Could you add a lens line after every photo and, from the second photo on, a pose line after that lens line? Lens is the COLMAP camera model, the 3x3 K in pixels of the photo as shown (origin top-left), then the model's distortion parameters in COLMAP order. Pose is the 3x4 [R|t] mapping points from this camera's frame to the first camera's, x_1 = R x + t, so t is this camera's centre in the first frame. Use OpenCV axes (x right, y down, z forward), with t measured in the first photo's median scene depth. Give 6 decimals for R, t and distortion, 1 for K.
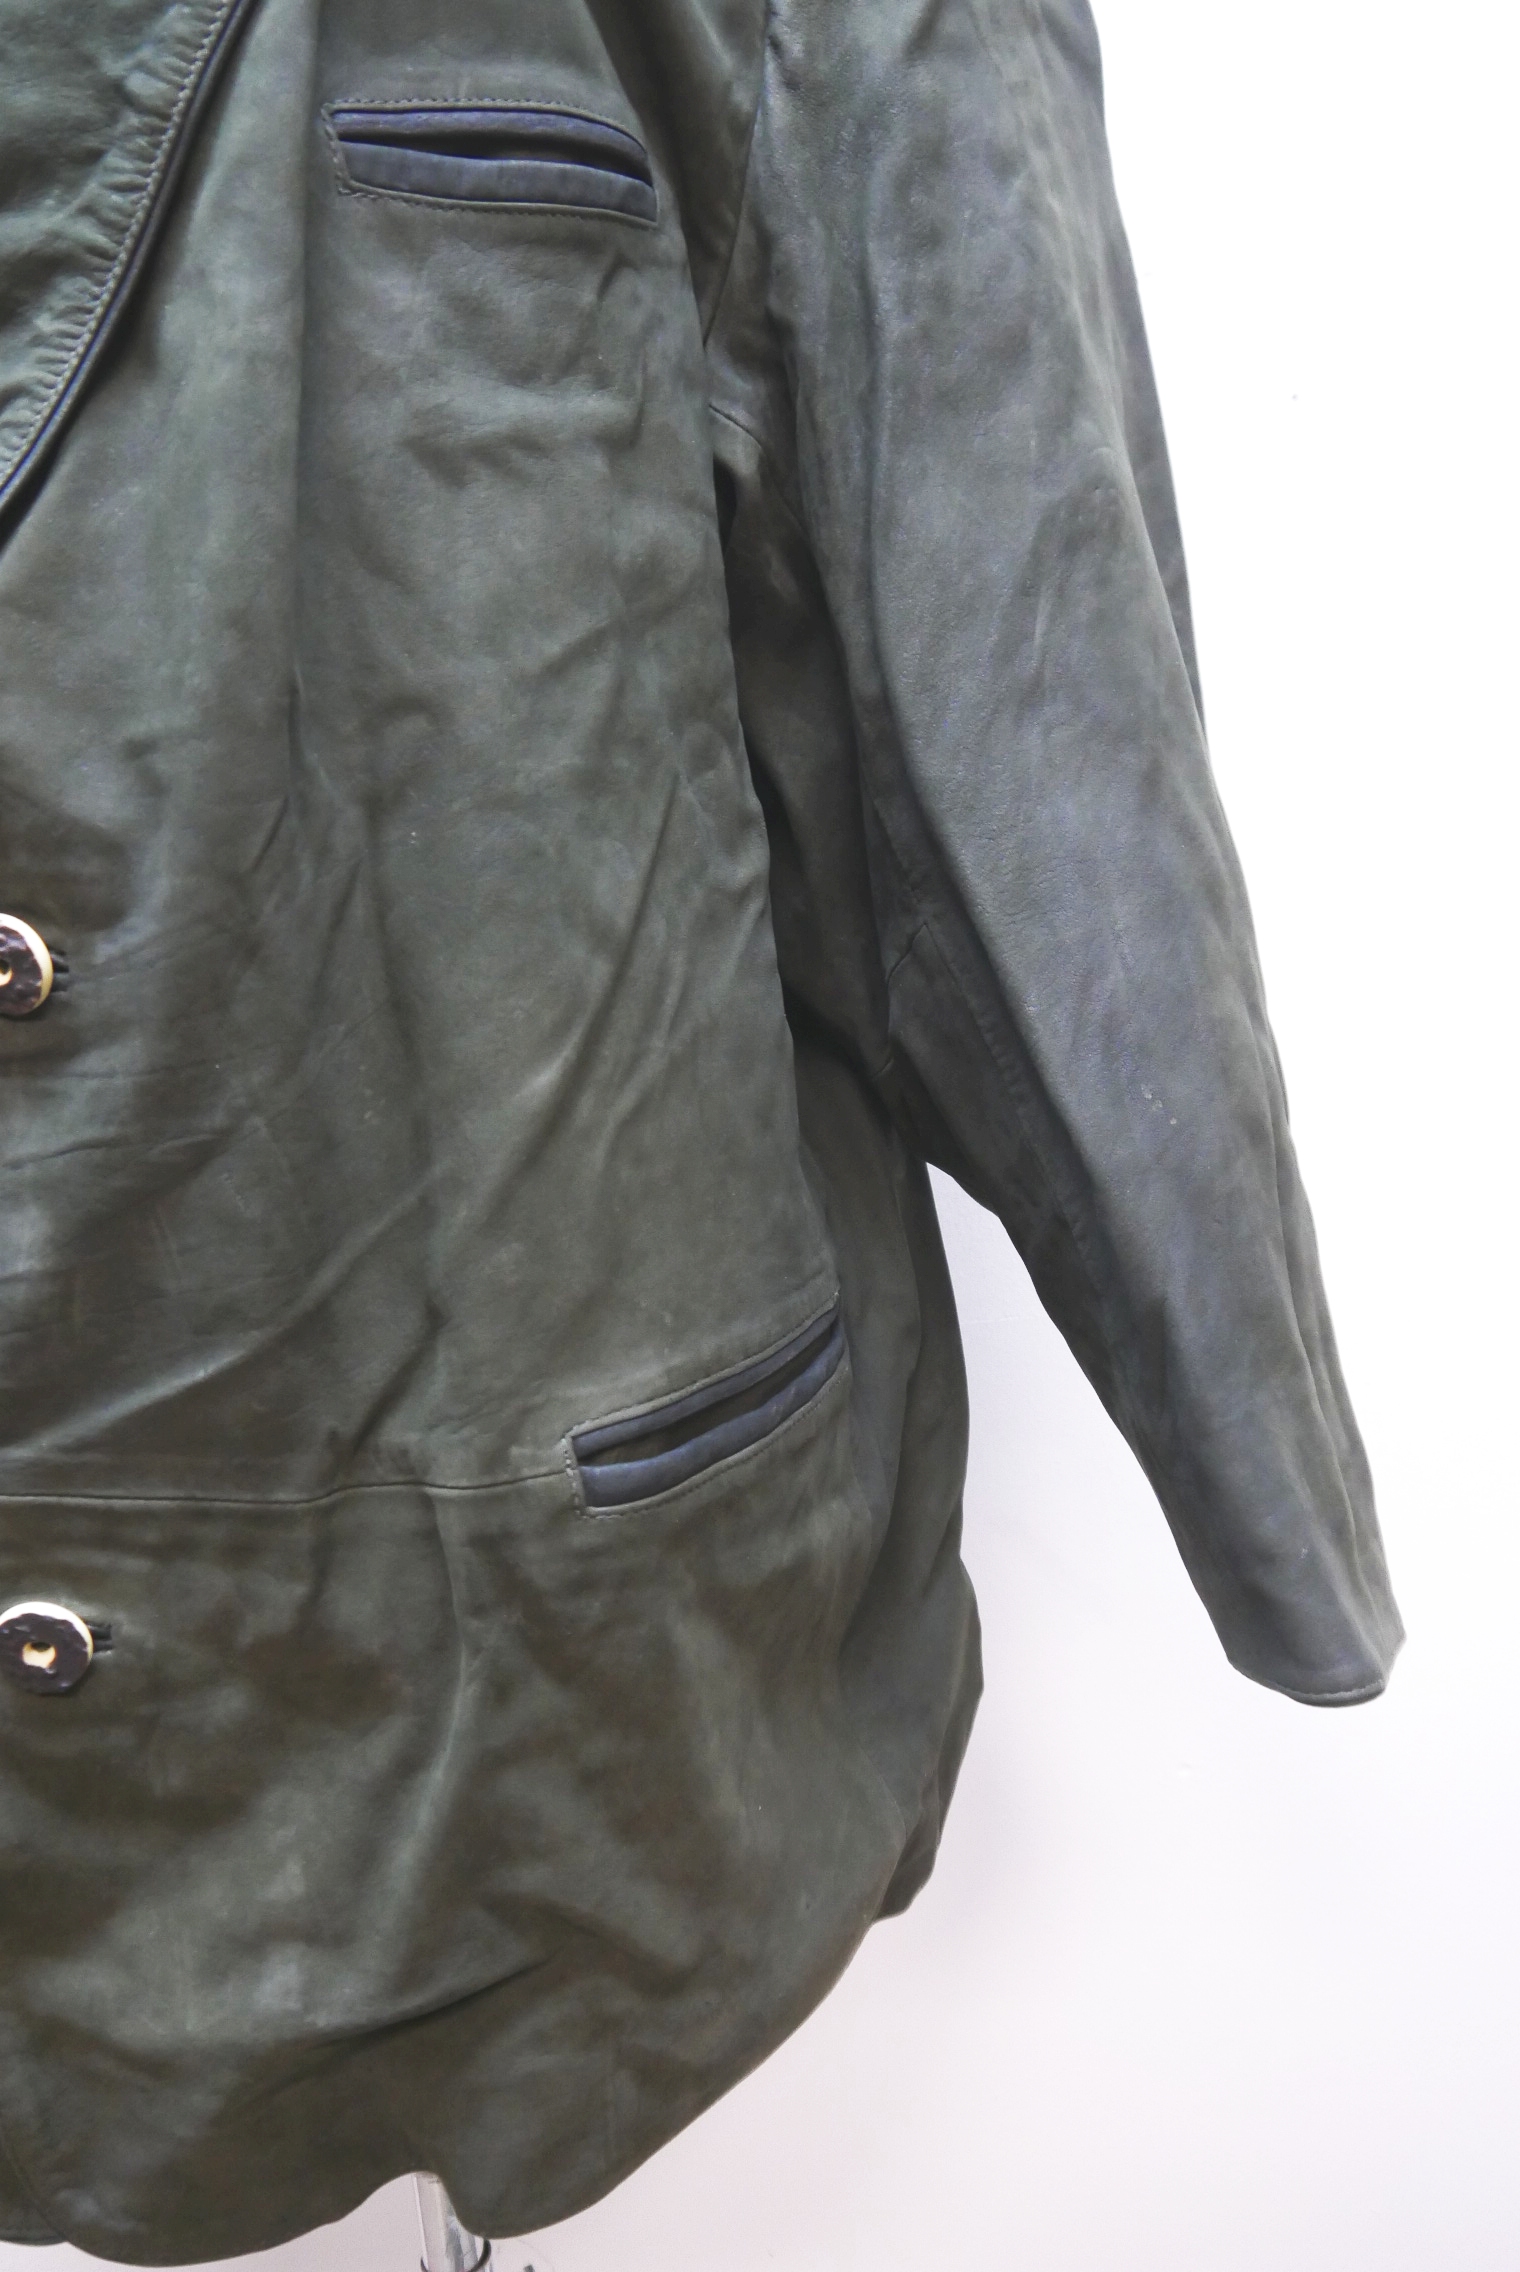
lens RADIAL K [[1979.0, 0, 760.0], [0, 1979.0, 1136.0], [0, 0, 1]] dist [-0.038289, 0.010177]
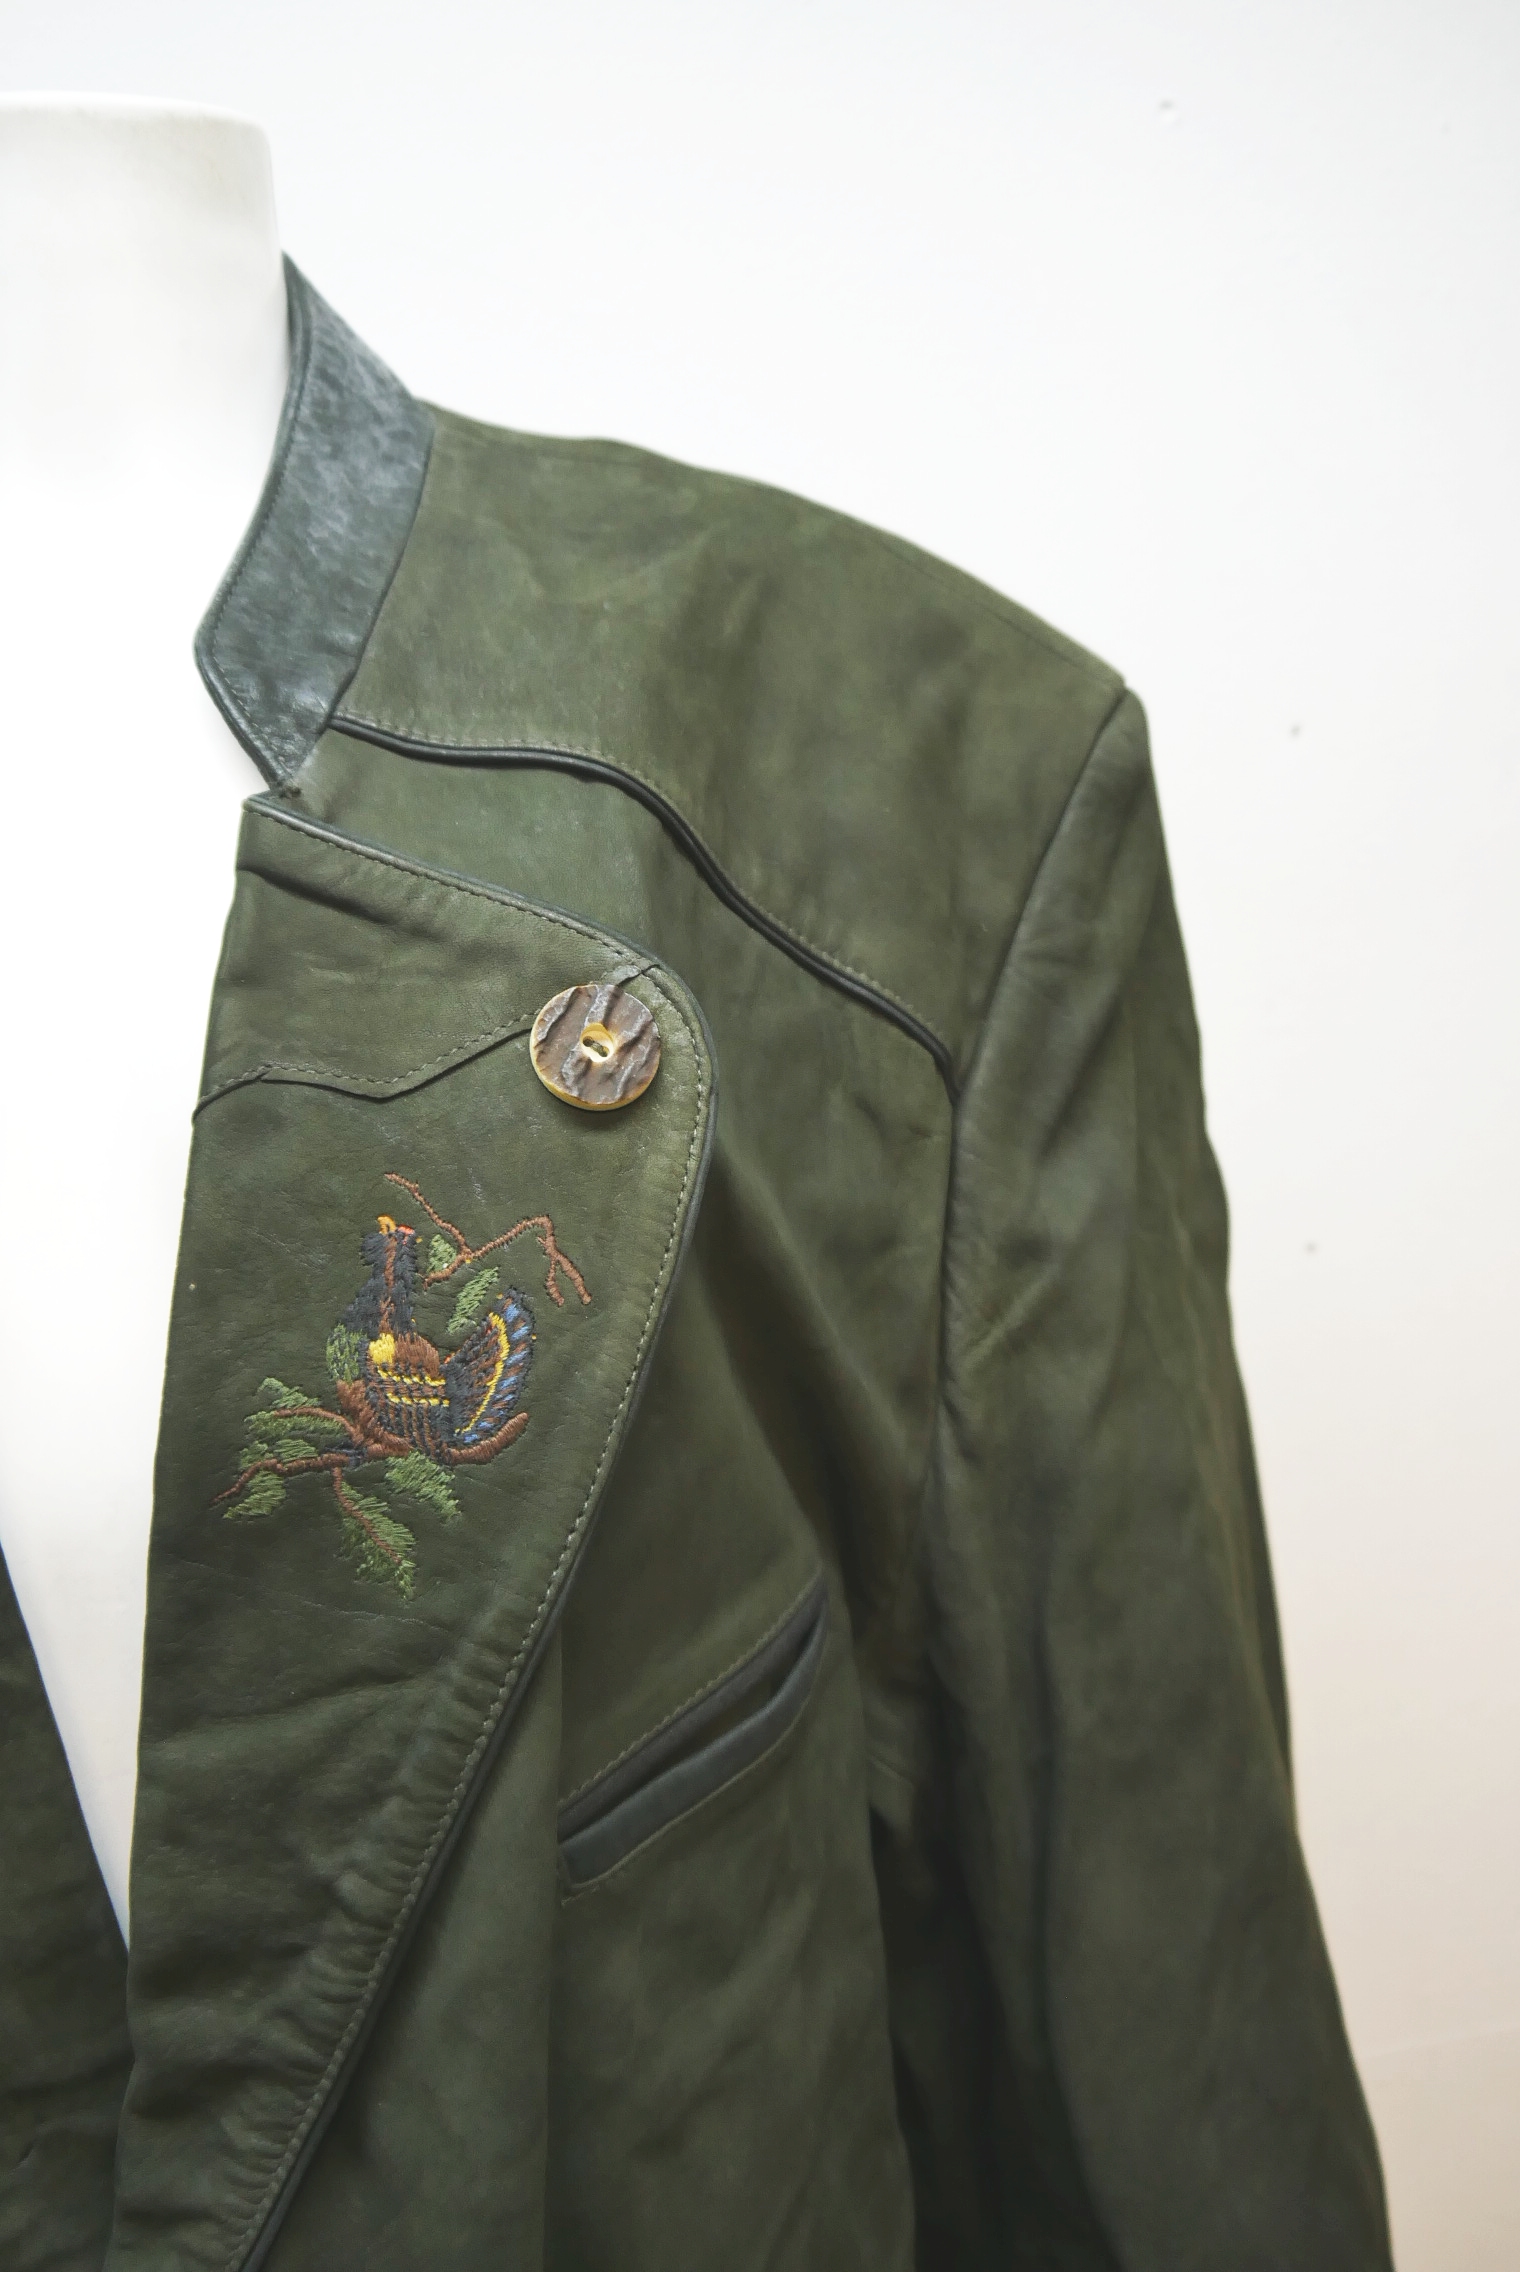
lens RADIAL K [[1979.0, 0, 760.0], [0, 1979.0, 1136.0], [0, 0, 1]] dist [-0.038289, 0.010177]
pose [[0.992603, 0.002990, 0.121368, -0.241199], [-0.003168, 0.999994, 0.001273, -0.853960], [-0.121364, -0.001648, 0.992607, 0.115928]]
